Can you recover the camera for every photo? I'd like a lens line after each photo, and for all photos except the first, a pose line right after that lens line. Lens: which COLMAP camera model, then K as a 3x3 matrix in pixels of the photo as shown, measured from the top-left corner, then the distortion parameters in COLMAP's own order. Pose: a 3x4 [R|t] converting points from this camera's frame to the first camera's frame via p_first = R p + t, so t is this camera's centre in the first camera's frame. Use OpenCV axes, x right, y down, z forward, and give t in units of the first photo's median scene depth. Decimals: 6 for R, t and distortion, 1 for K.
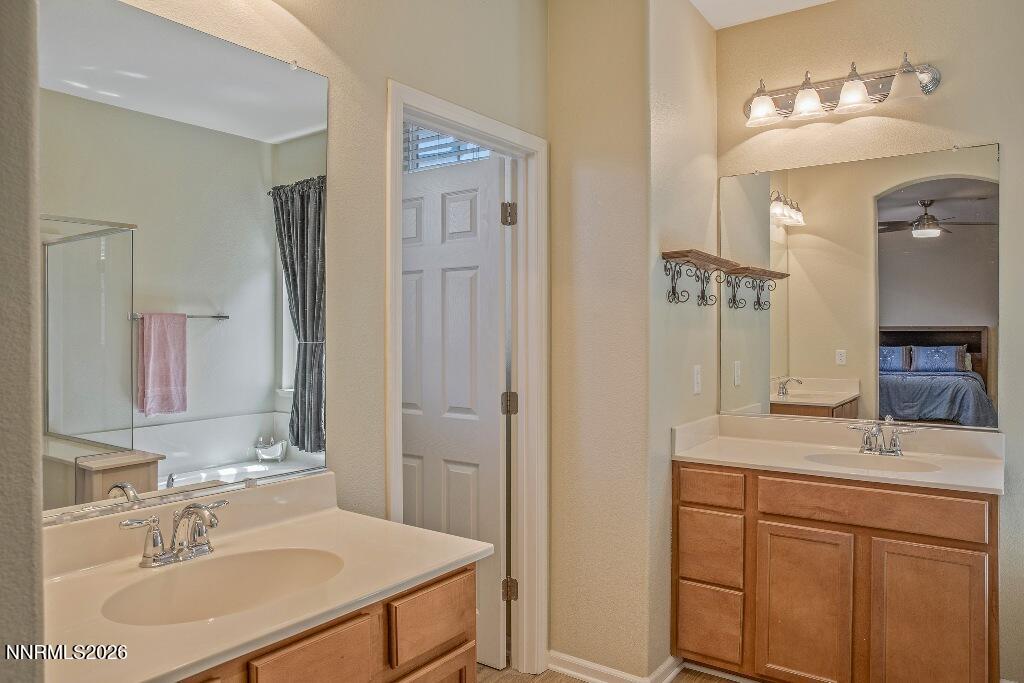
lens RADIAL K [[692.2, 0, 512.8], [0, 692.2, 341.4], [0, 0, 1]] dist [-0.001884, 0.001077]
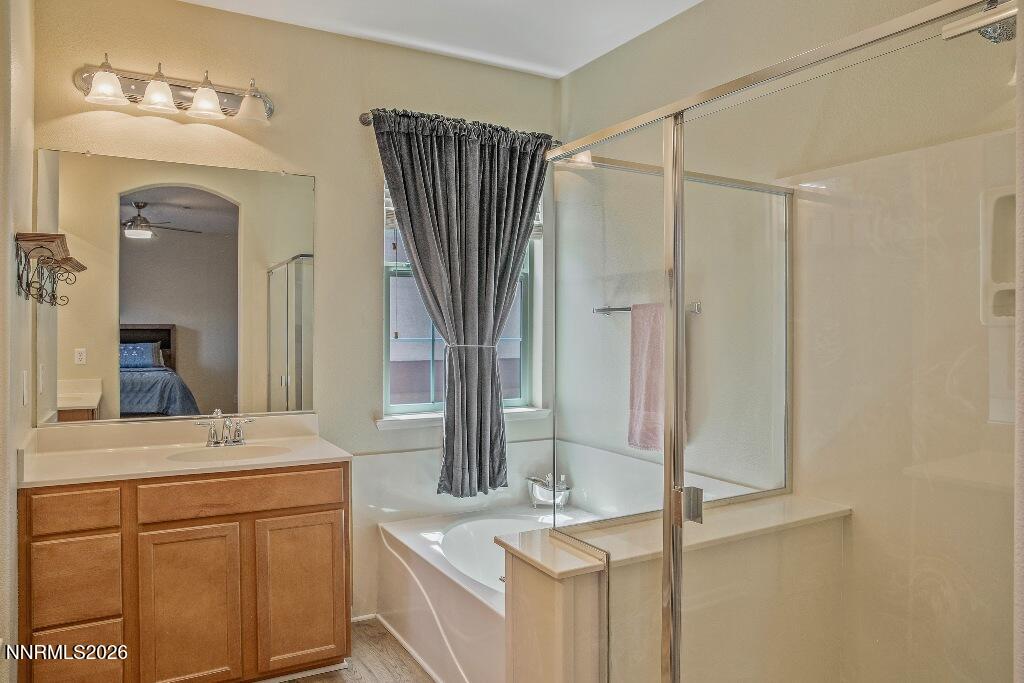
lens RADIAL K [[692.2, 0, 507.5], [0, 692.2, 336.4], [0, 0, 1]] dist [-0.001884, 0.001077]
pose [[0.494658, -0.006958, 0.869060, -0.183341], [0.010287, 0.999945, 0.002151, -0.002665], [-0.869027, 0.007876, 0.494702, 0.096832]]
